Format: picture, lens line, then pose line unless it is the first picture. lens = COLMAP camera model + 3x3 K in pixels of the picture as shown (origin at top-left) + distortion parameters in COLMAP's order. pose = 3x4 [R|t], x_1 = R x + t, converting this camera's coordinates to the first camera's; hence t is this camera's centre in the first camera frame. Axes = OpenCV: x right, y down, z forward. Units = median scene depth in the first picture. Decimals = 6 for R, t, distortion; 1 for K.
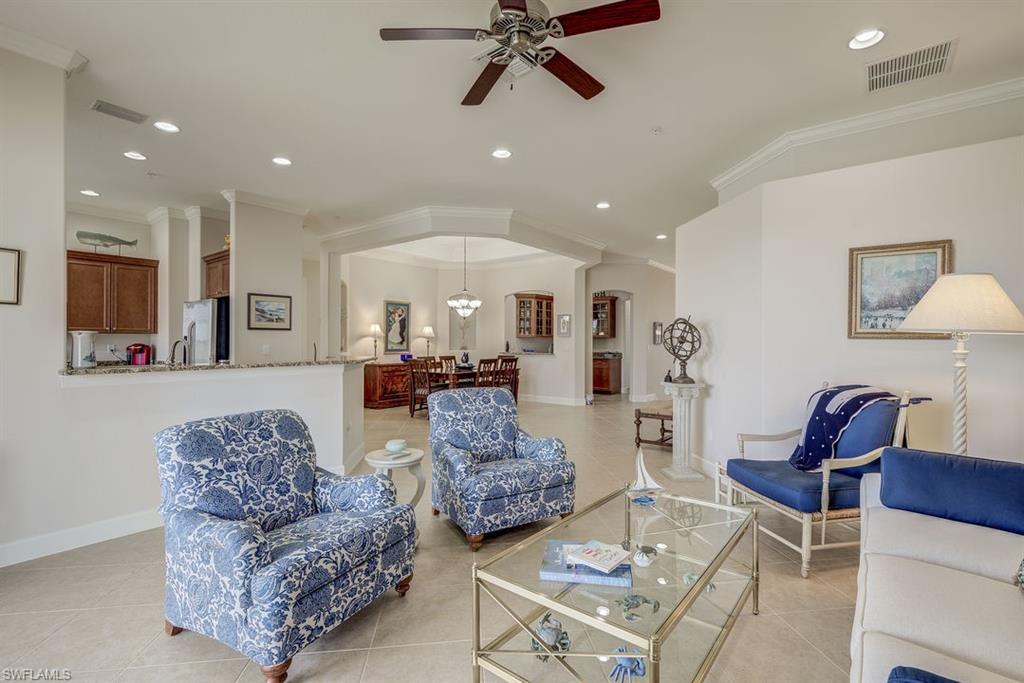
lens RADIAL K [[467.3, 0, 512.1], [0, 467.3, 336.6], [0, 0, 1]] dist [0.001092, -0.000766]
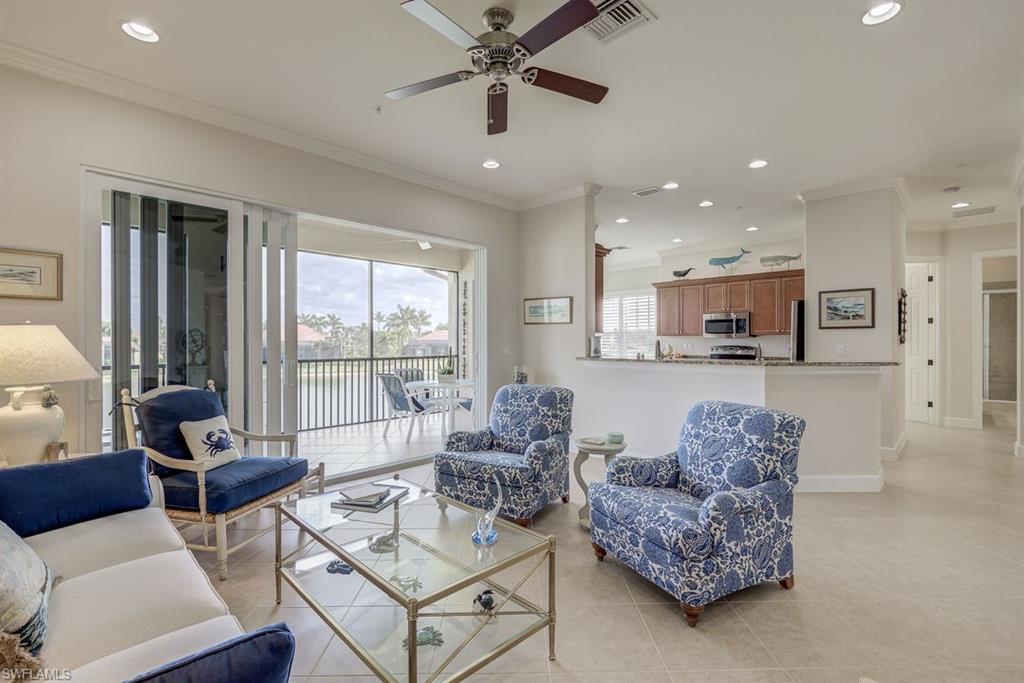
lens RADIAL K [[467.3, 0, 516.4], [0, 467.3, 342.9], [0, 0, 1]] dist [0.001092, -0.000766]
pose [[-0.095381, 0.001483, -0.995440, 0.460002], [0.007449, 0.999972, 0.000776, 0.008738], [0.995413, -0.007341, -0.095389, 0.448319]]
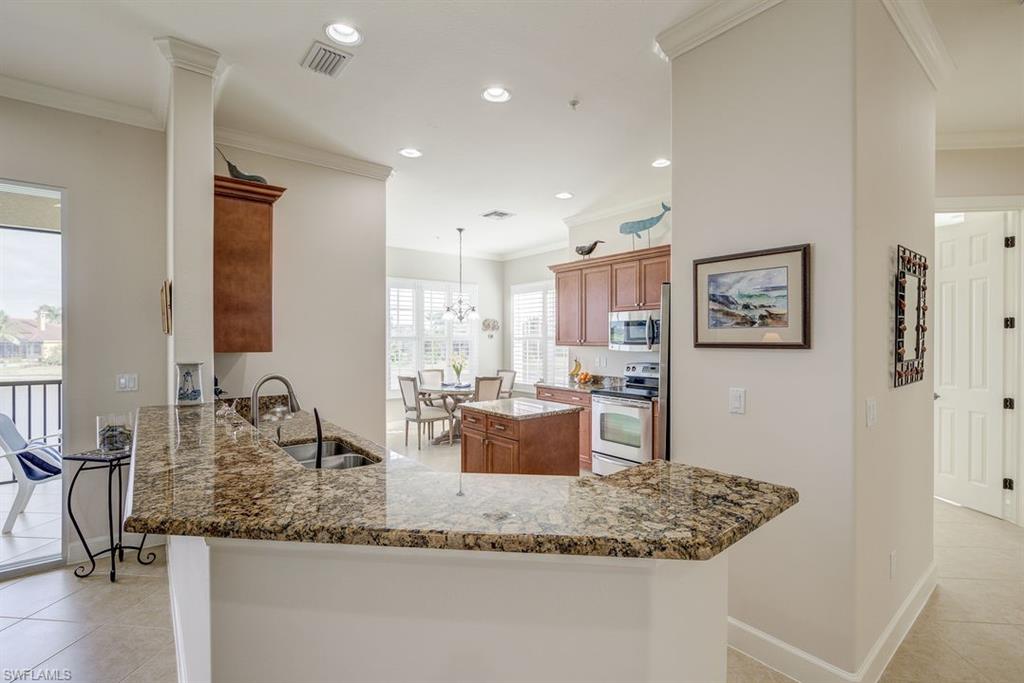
lens RADIAL K [[467.3, 0, 519.4], [0, 467.3, 343.0], [0, 0, 1]] dist [0.001092, -0.000766]
pose [[-0.214707, 0.005213, -0.976665, -0.114636], [0.007013, 0.999968, 0.003796, -0.020952], [0.976653, -0.006035, -0.214736, 0.910663]]
